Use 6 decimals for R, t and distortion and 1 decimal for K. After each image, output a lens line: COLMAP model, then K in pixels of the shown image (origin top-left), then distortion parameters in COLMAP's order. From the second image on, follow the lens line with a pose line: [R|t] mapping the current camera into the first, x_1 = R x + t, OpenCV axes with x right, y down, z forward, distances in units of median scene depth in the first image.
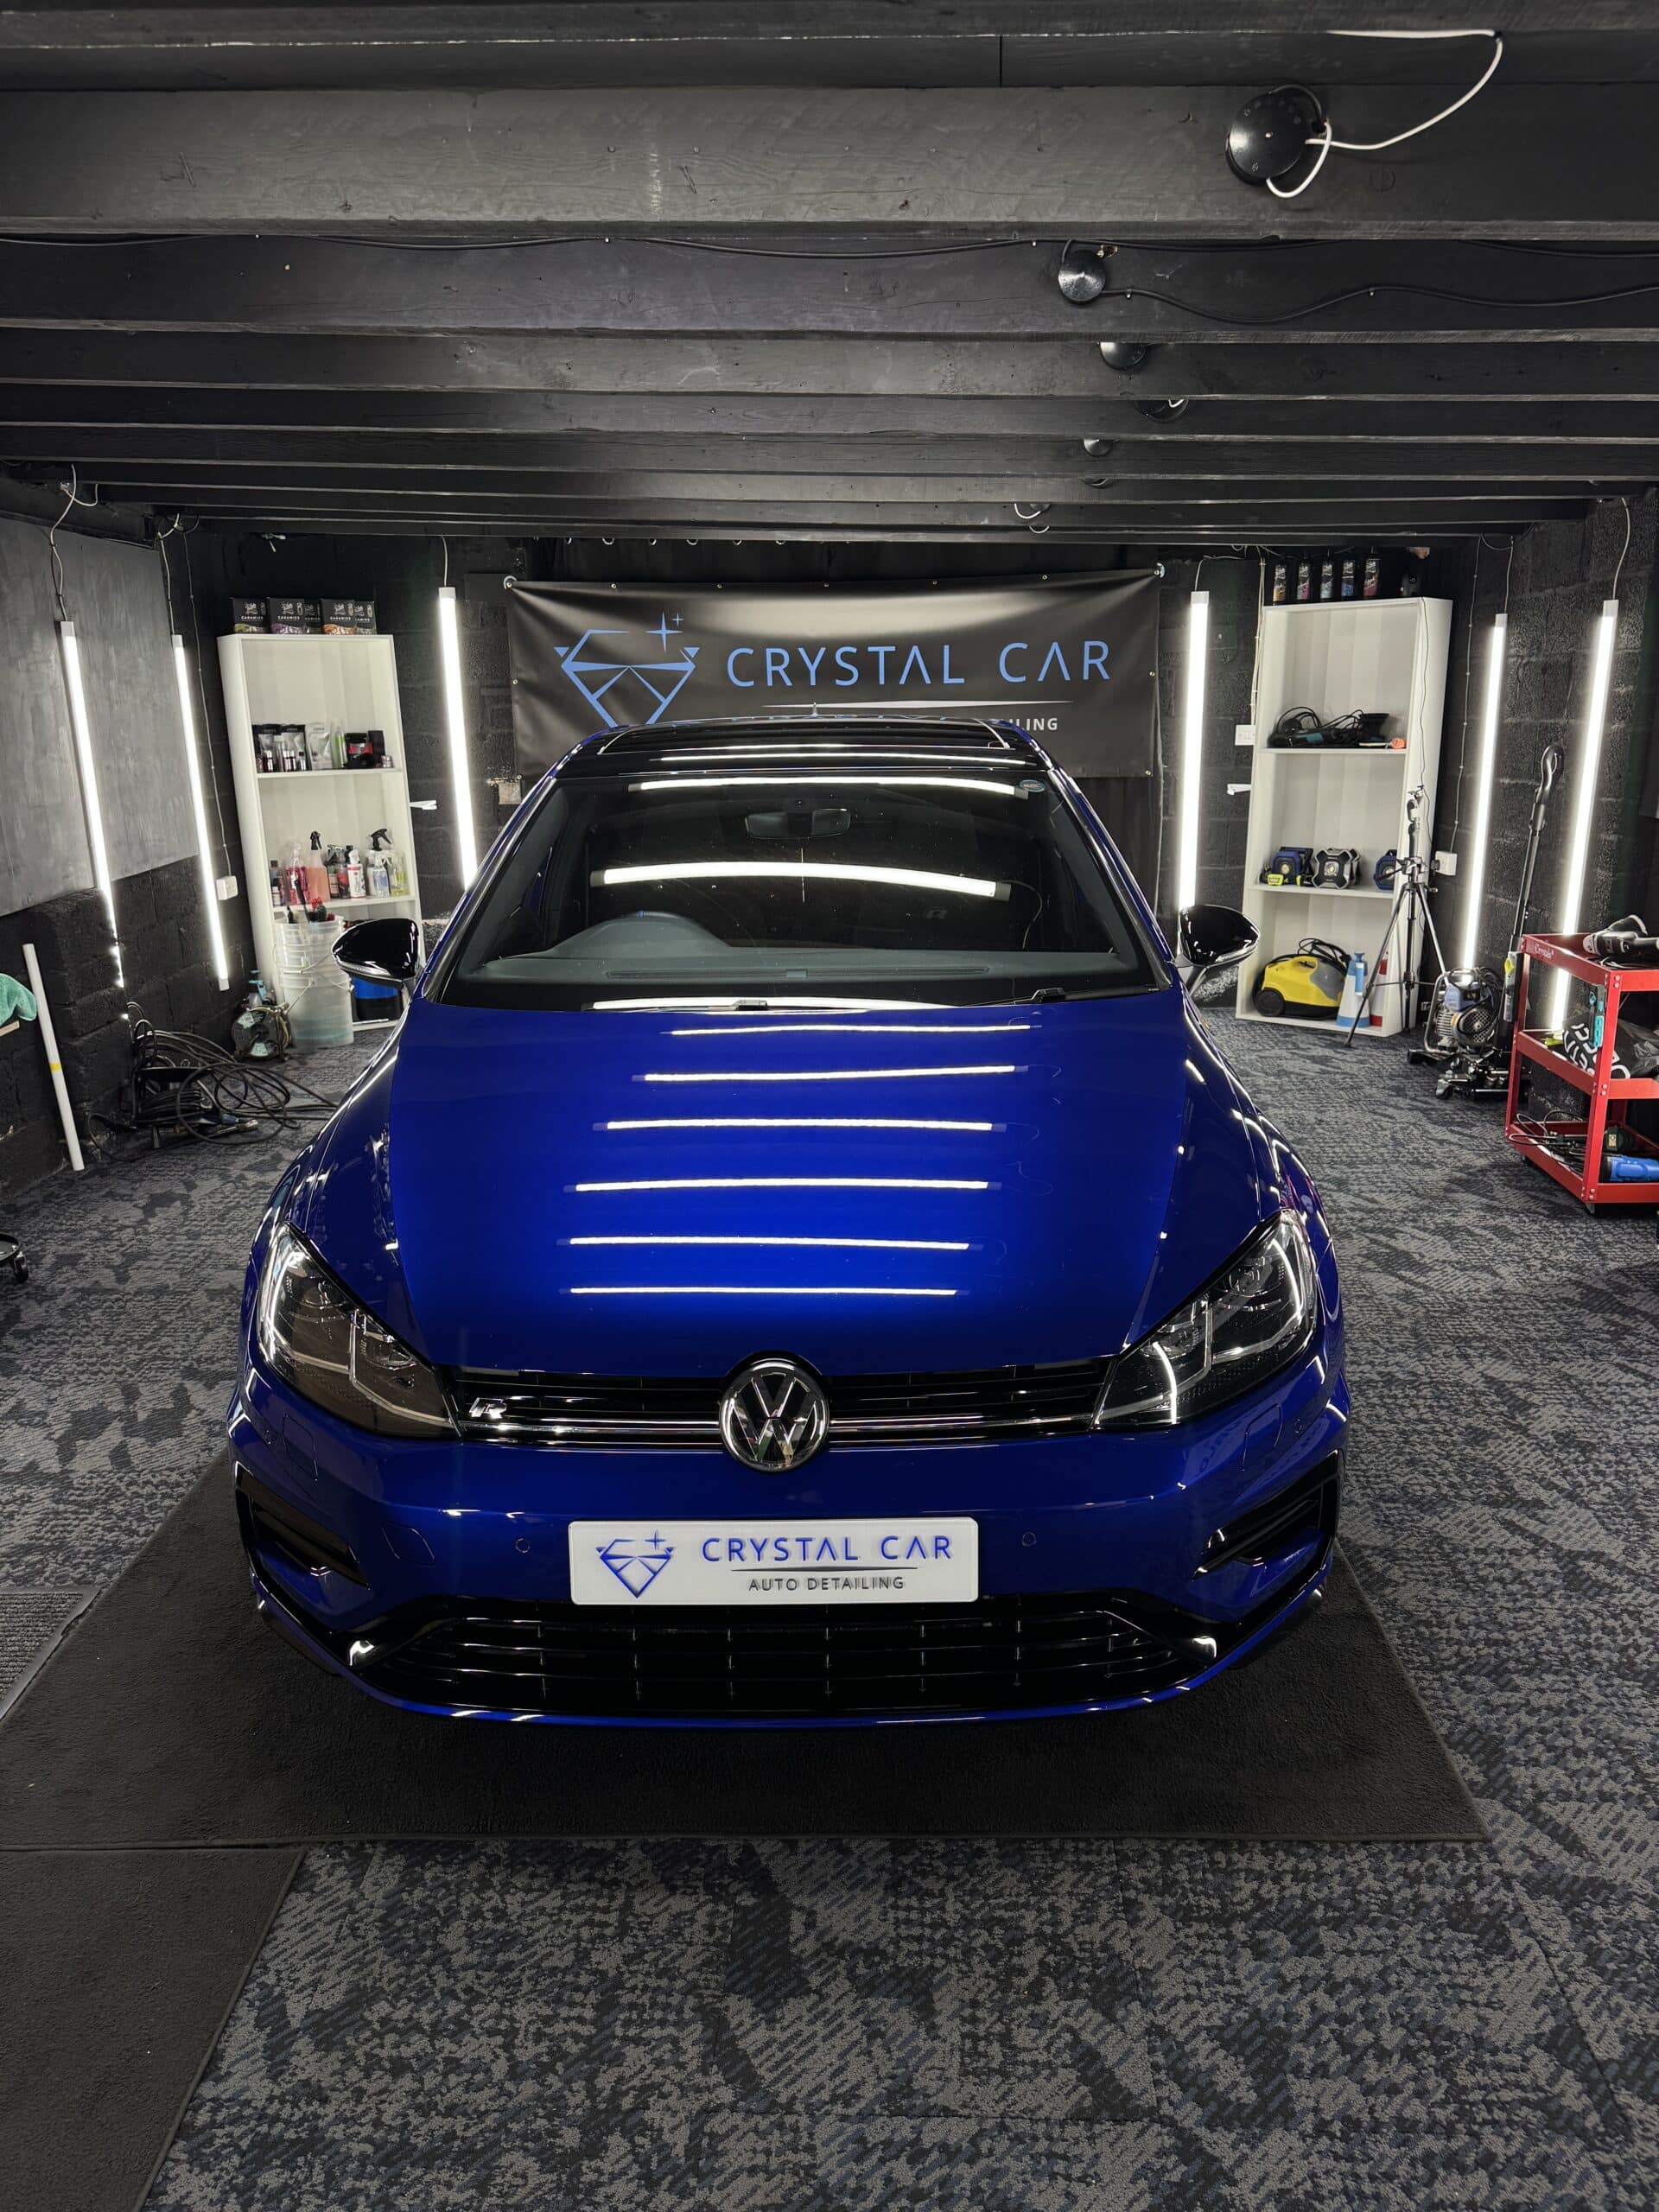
lens RADIAL K [[1554.5, 0, 832.4], [0, 1554.5, 1108.1], [0, 0, 1]] dist [0.026922, -0.030188]
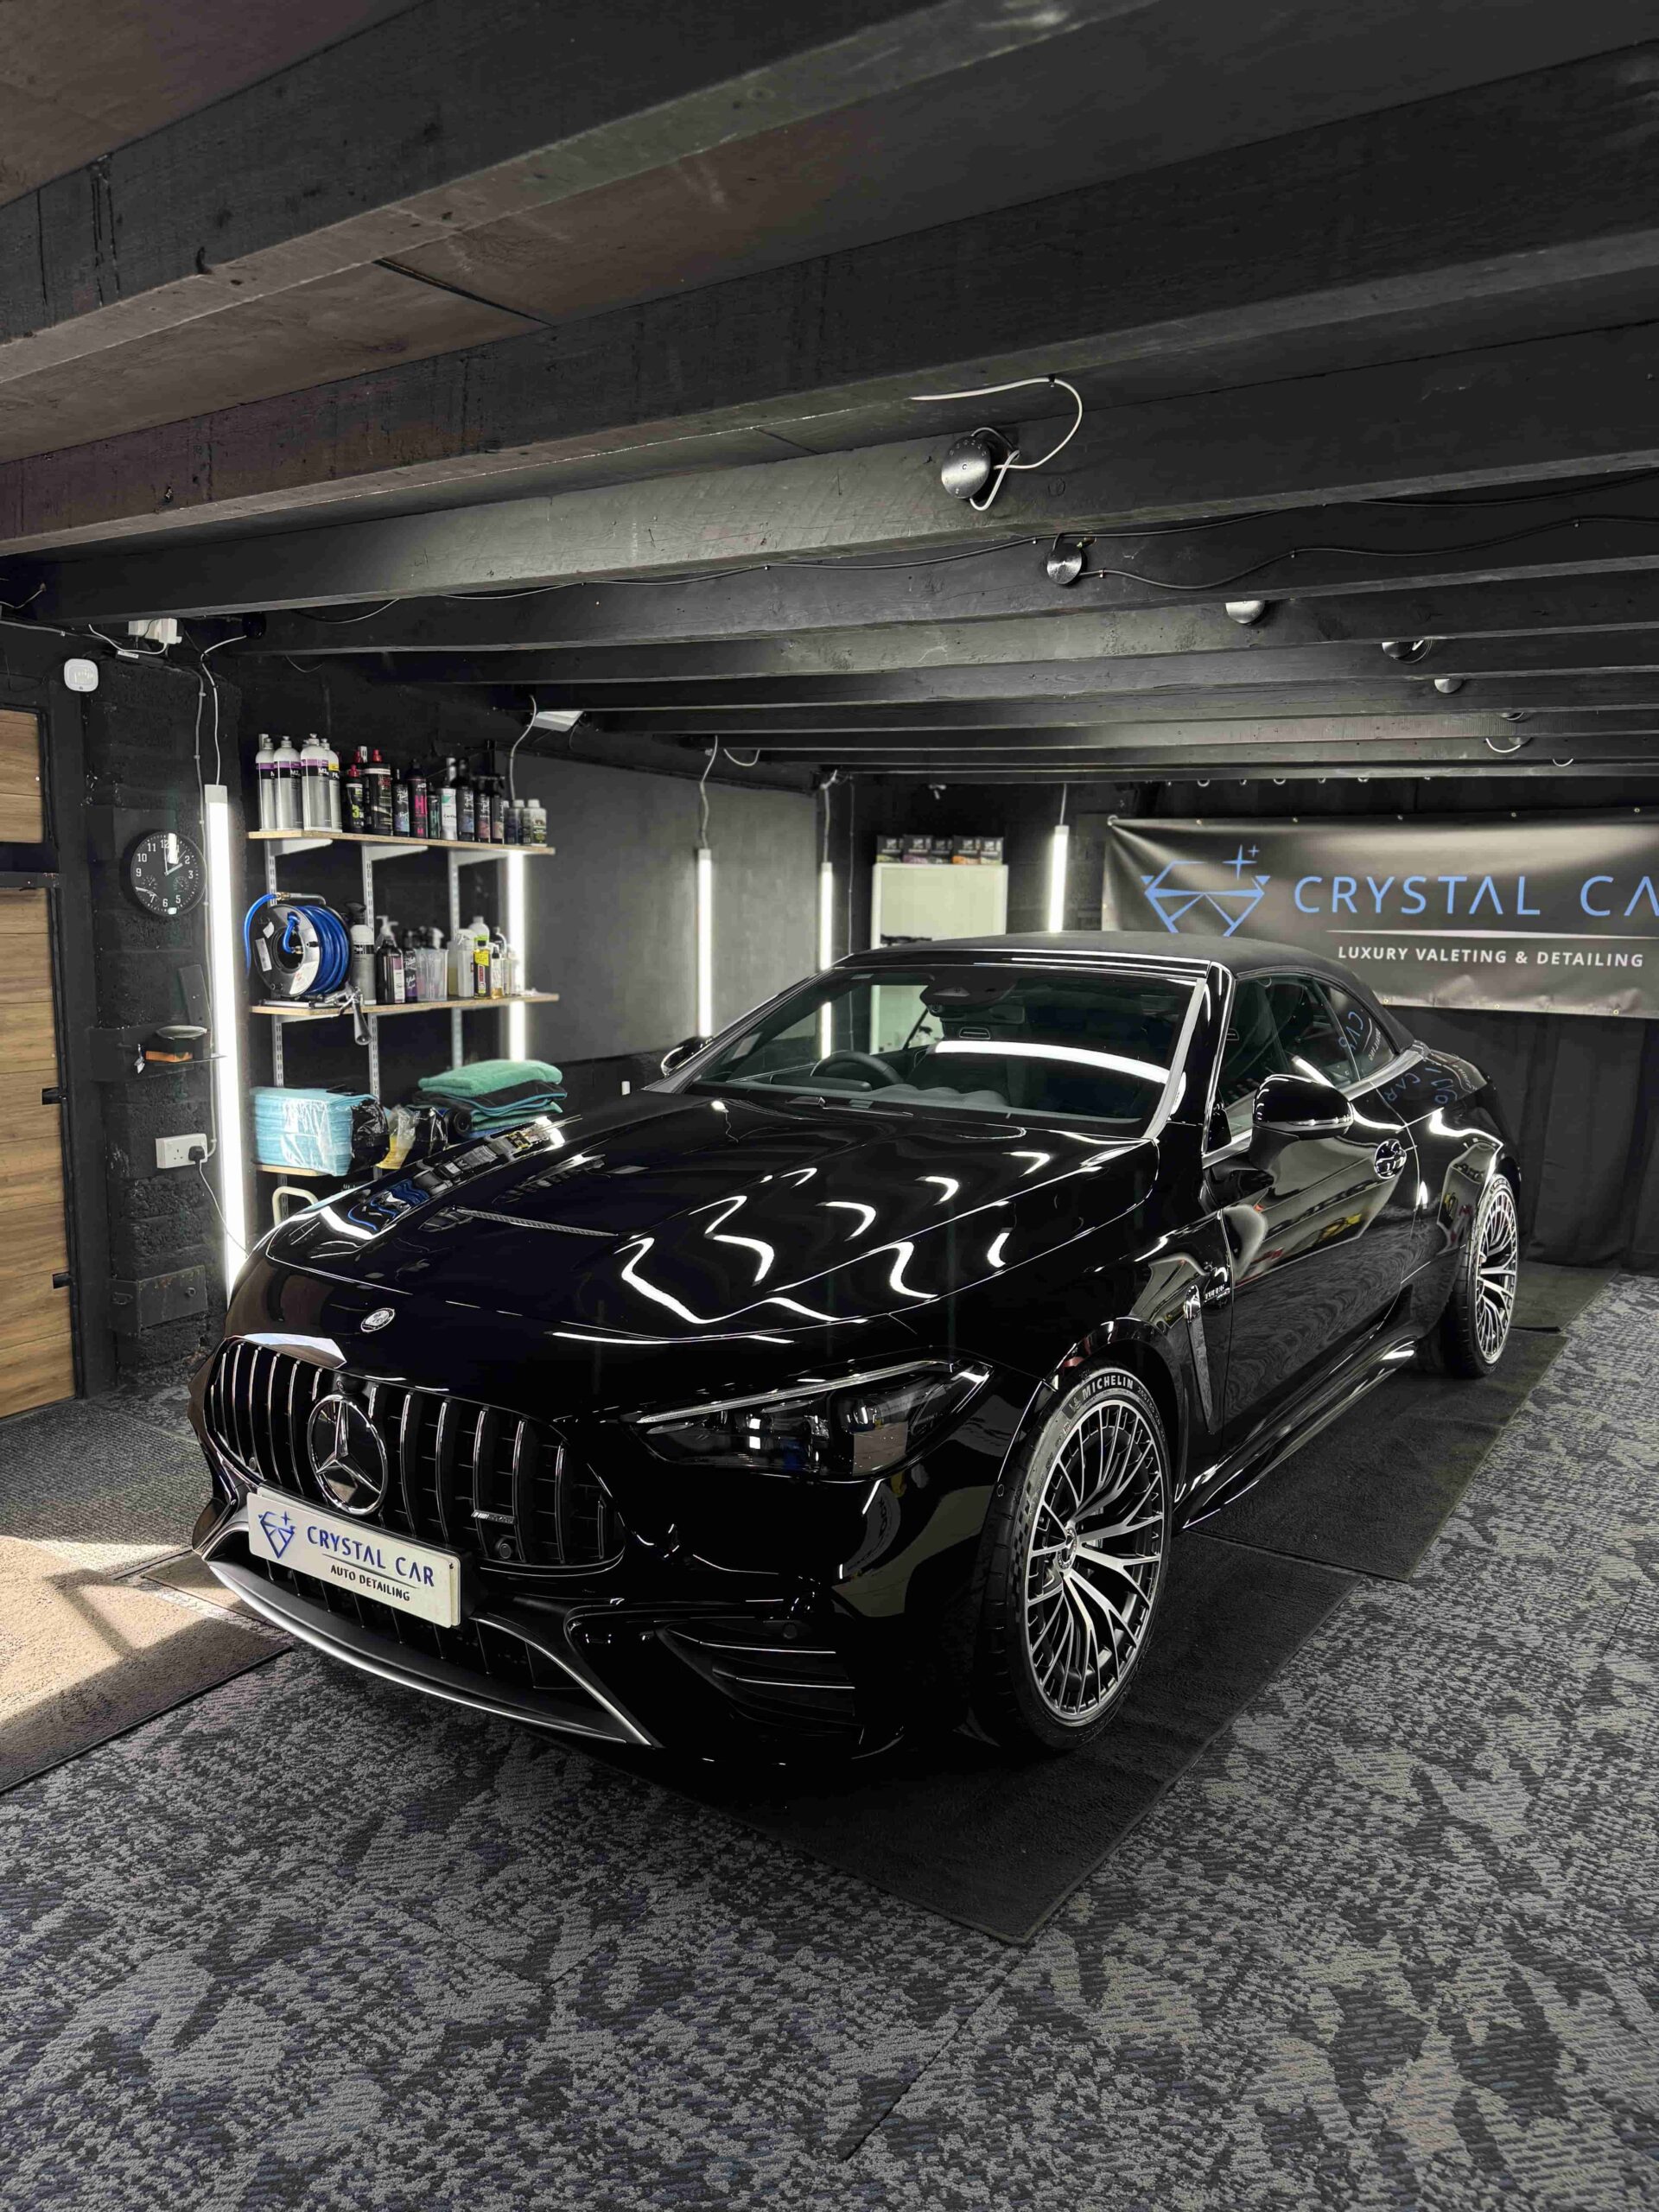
lens RADIAL K [[1554.5, 0, 840.2], [0, 1554.5, 1114.0], [0, 0, 1]] dist [0.026922, -0.030188]
pose [[0.846198, 0.097125, -0.523942, 0.612813], [-0.170624, 0.980867, -0.093740, 0.025095], [0.504813, 0.168720, 0.846580, -0.032888]]
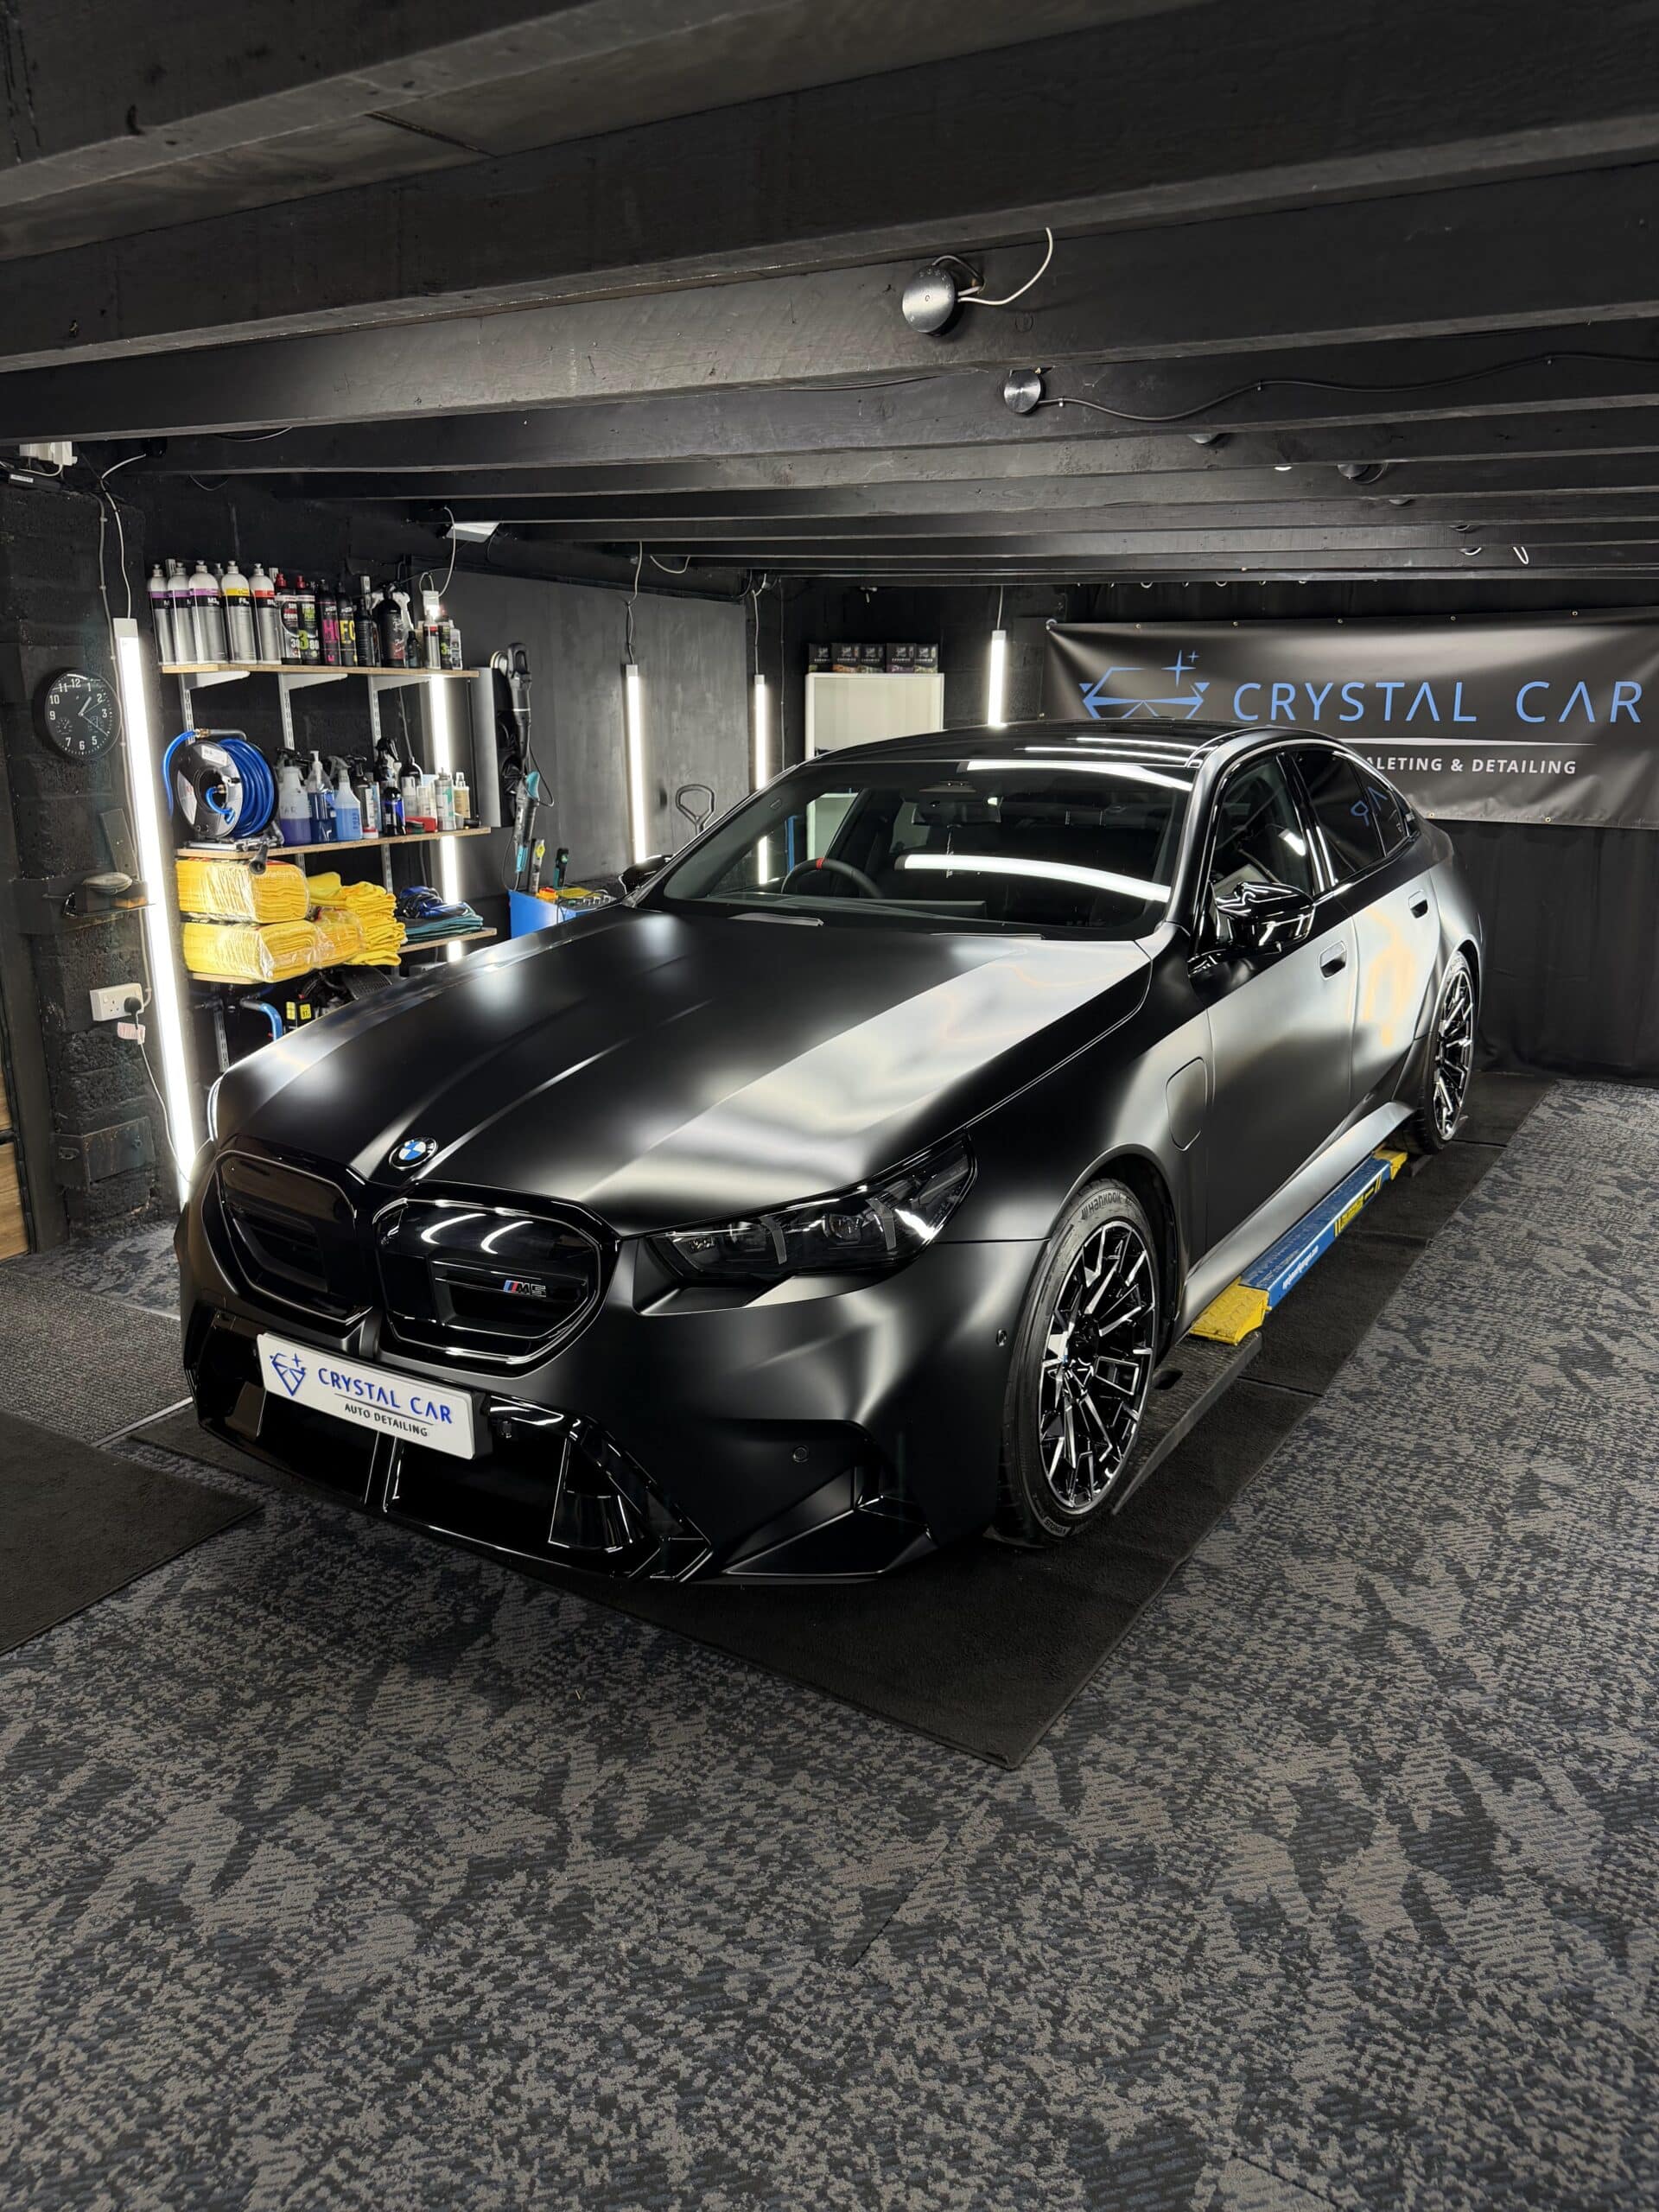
lens RADIAL K [[1558.6, 0, 836.6], [0, 1558.6, 1108.3], [0, 0, 1]] dist [0.006464, -0.013692]
pose [[0.871584, 0.138054, -0.470407, 0.587047], [-0.144883, 0.989207, 0.021867, -0.007898], [0.468349, 0.049095, 0.882179, -0.052477]]
